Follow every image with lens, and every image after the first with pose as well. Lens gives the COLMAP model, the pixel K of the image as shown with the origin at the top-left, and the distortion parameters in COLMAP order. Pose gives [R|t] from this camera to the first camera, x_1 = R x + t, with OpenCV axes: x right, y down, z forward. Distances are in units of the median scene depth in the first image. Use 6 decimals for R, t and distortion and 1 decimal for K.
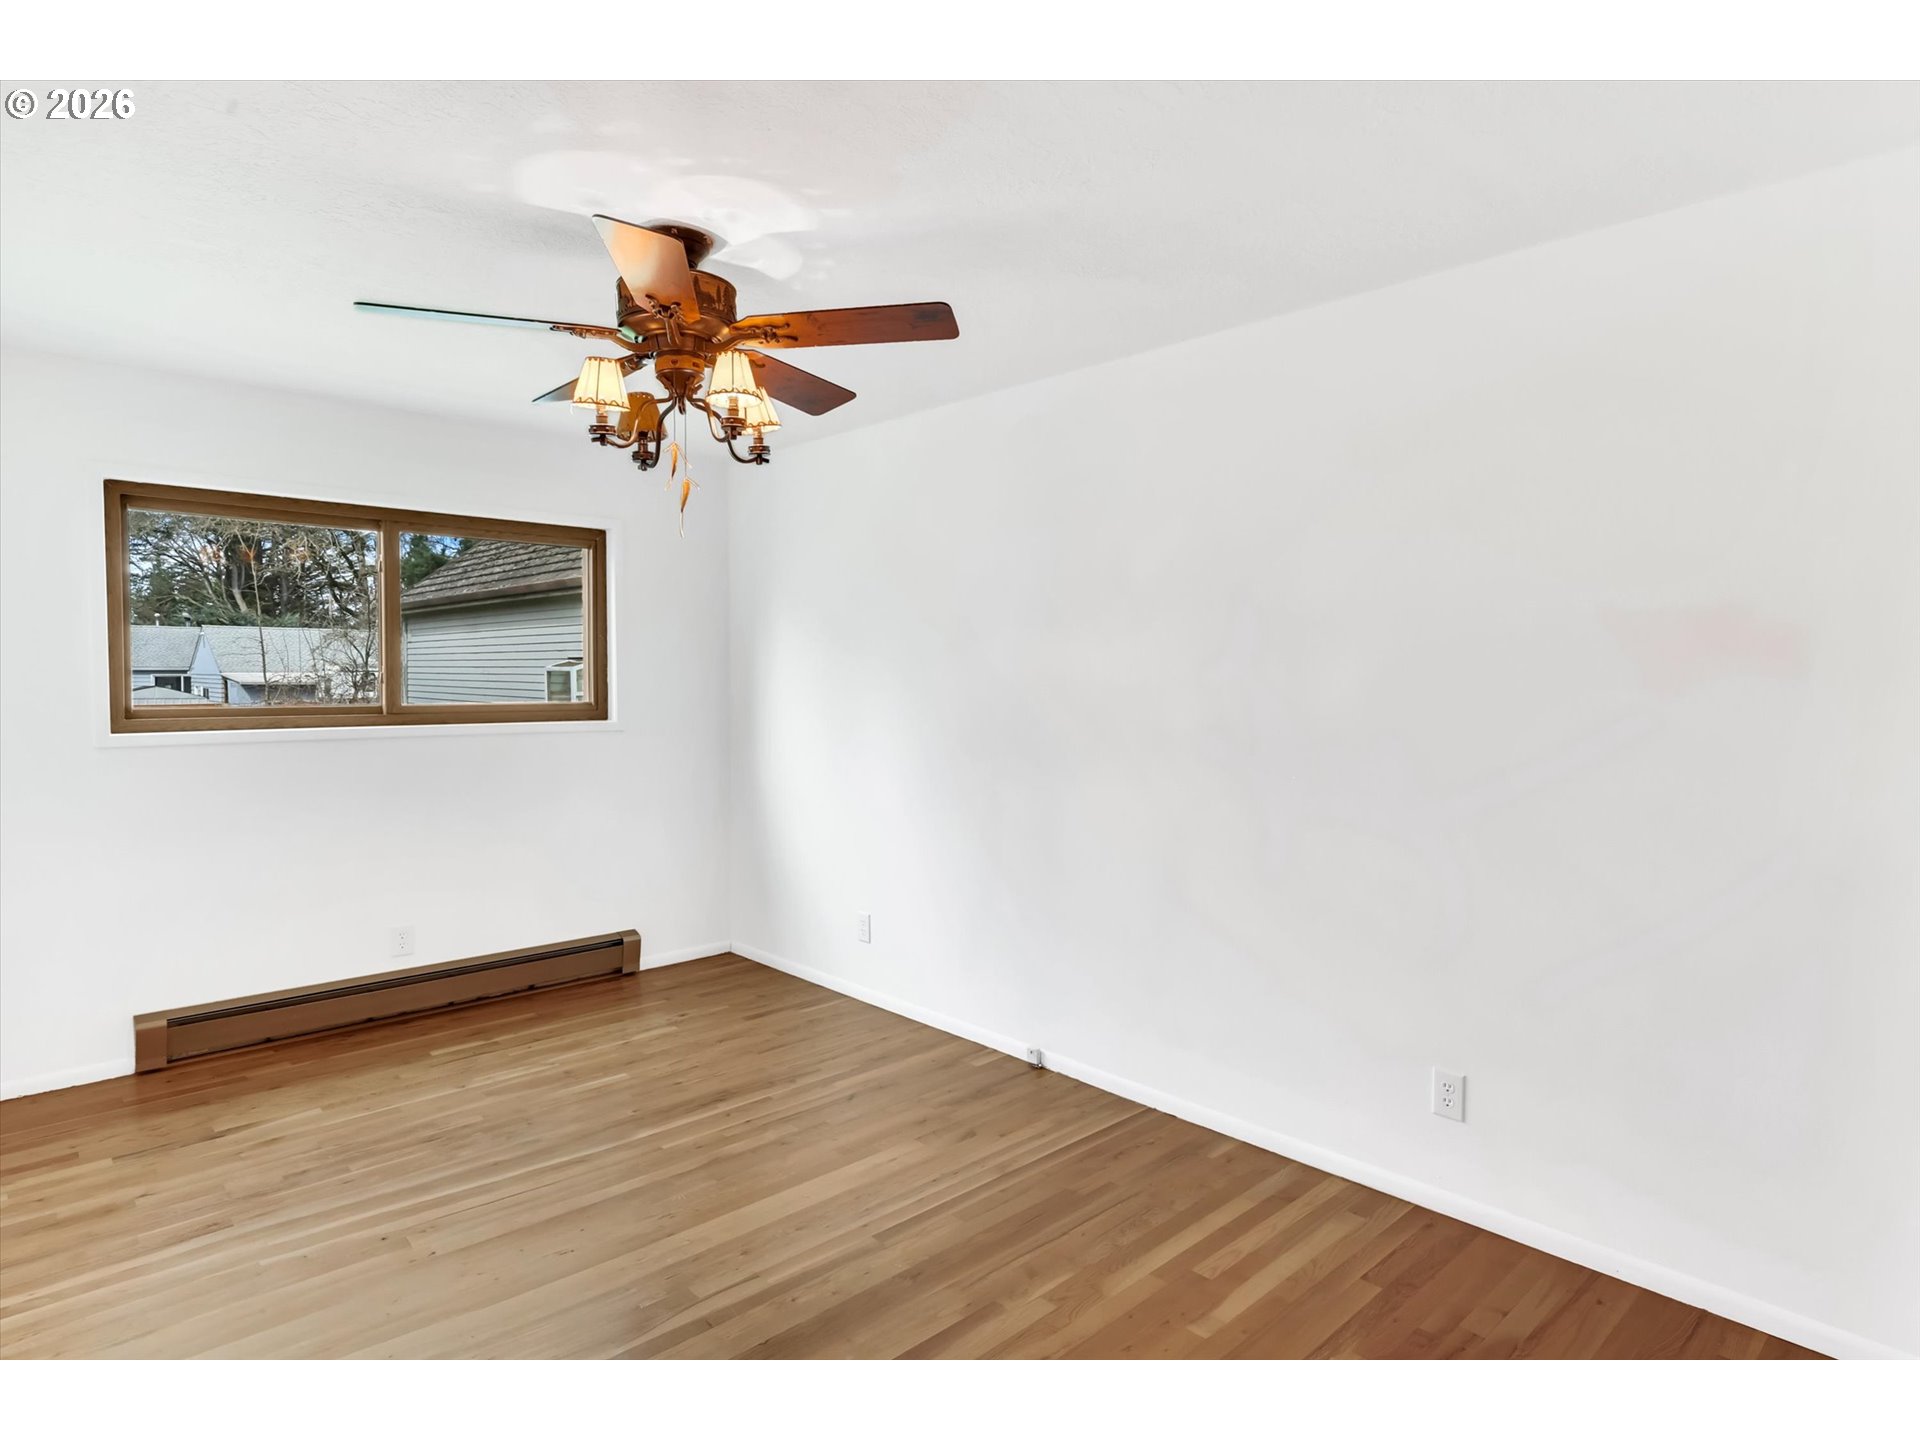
lens RADIAL K [[892.6, 0, 984.2], [0, 892.6, 727.9], [0, 0, 1]] dist [-0.017527, 0.004698]
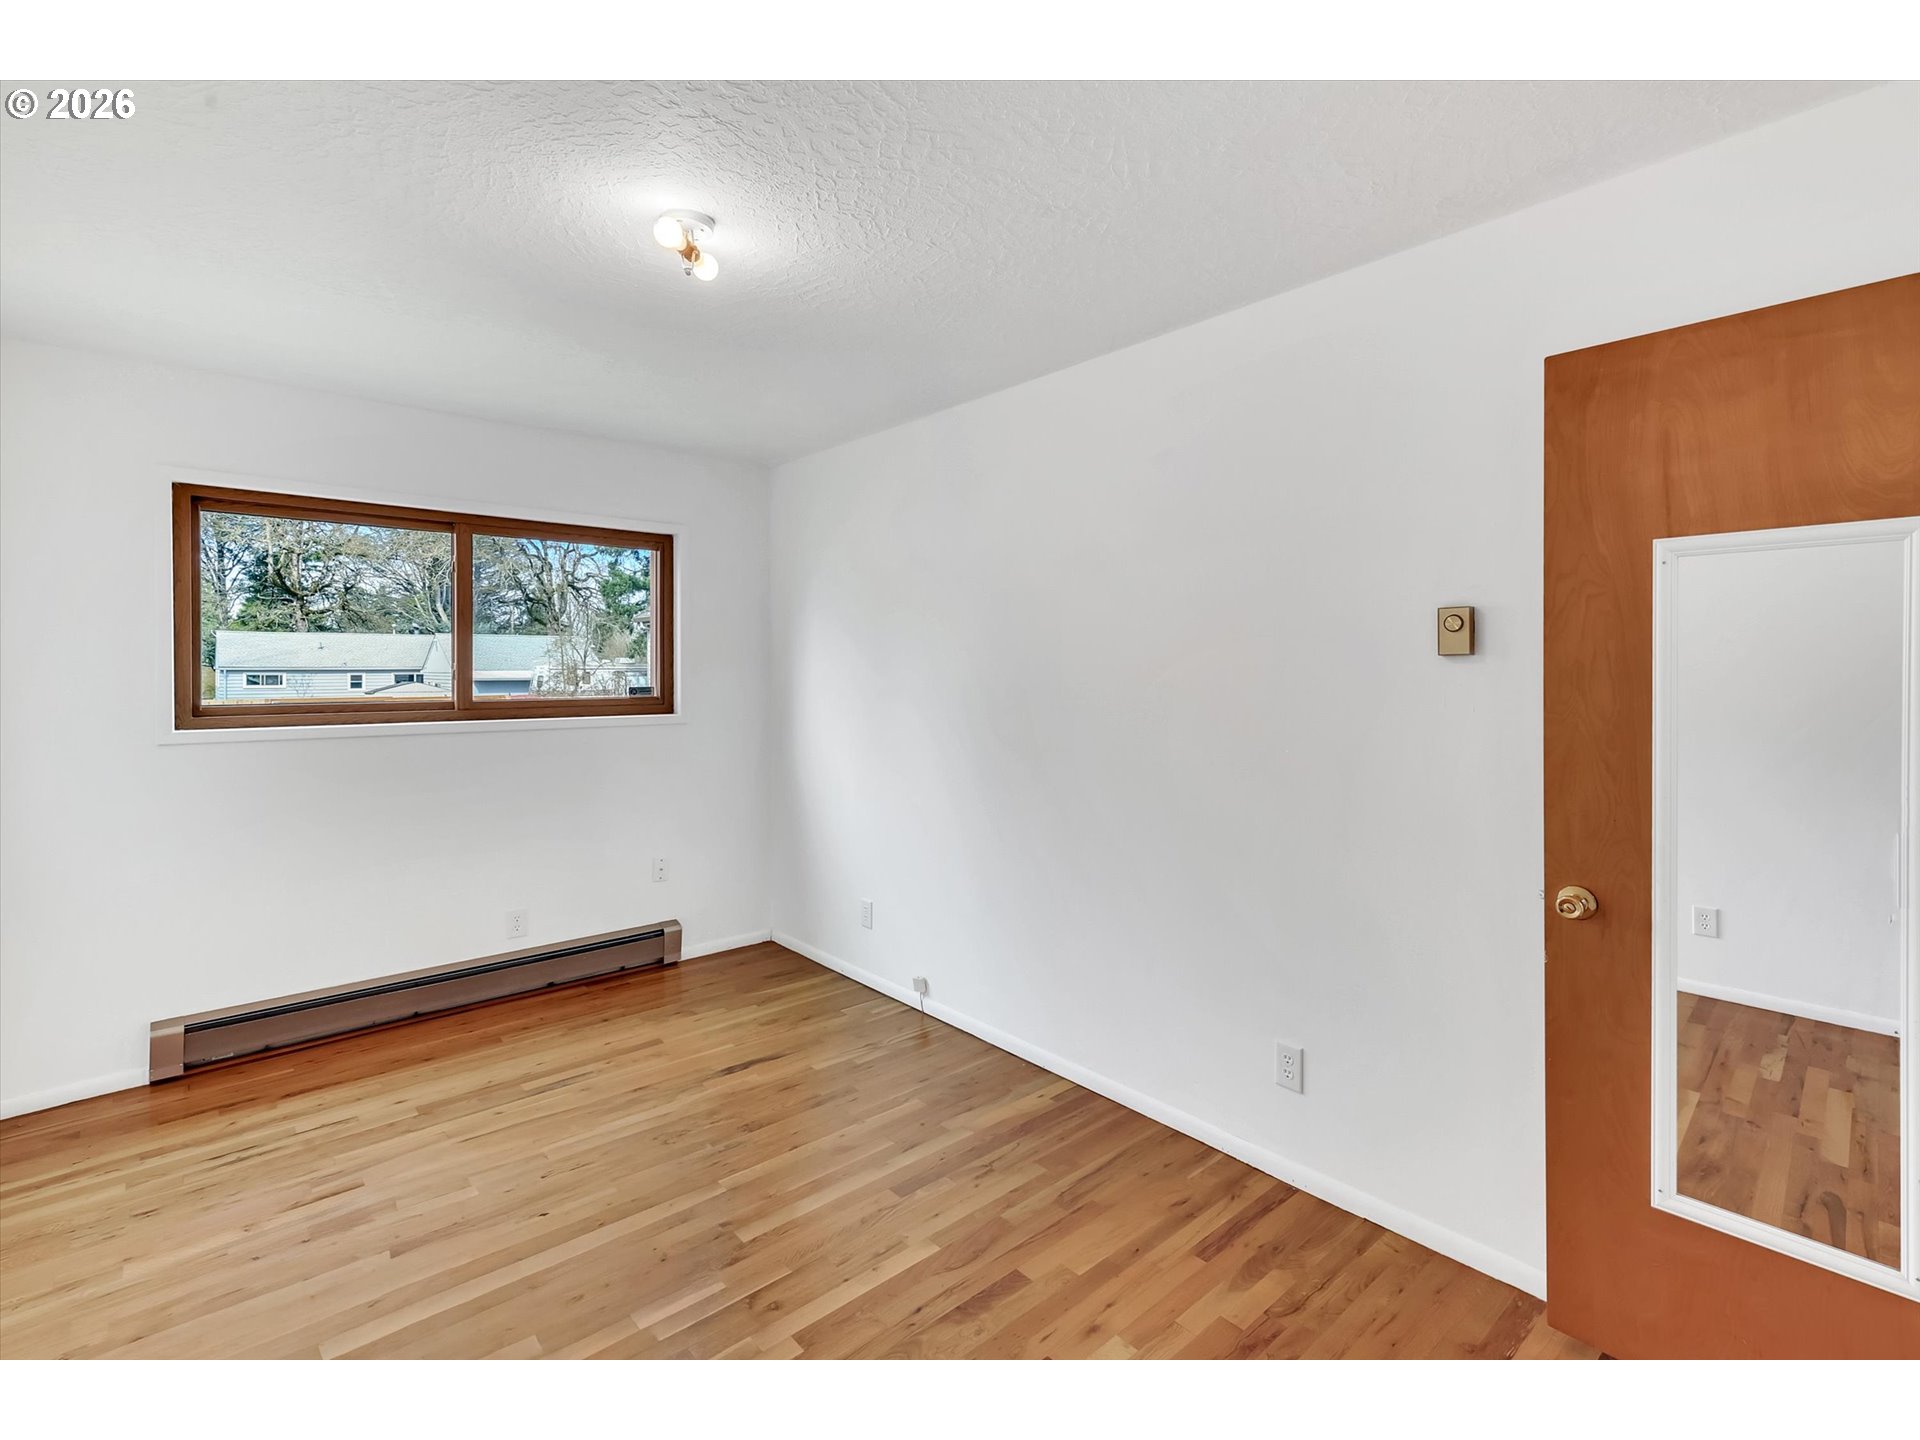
lens RADIAL K [[891.5, 0, 1017.0], [0, 891.5, 664.3], [0, 0, 1]] dist [-0.009147, 0.001741]
pose [[0.996831, -0.002466, 0.079510, -0.090183], [0.007608, 0.997893, -0.064428, 0.002856], [-0.079184, 0.064828, 0.994750, -0.070596]]
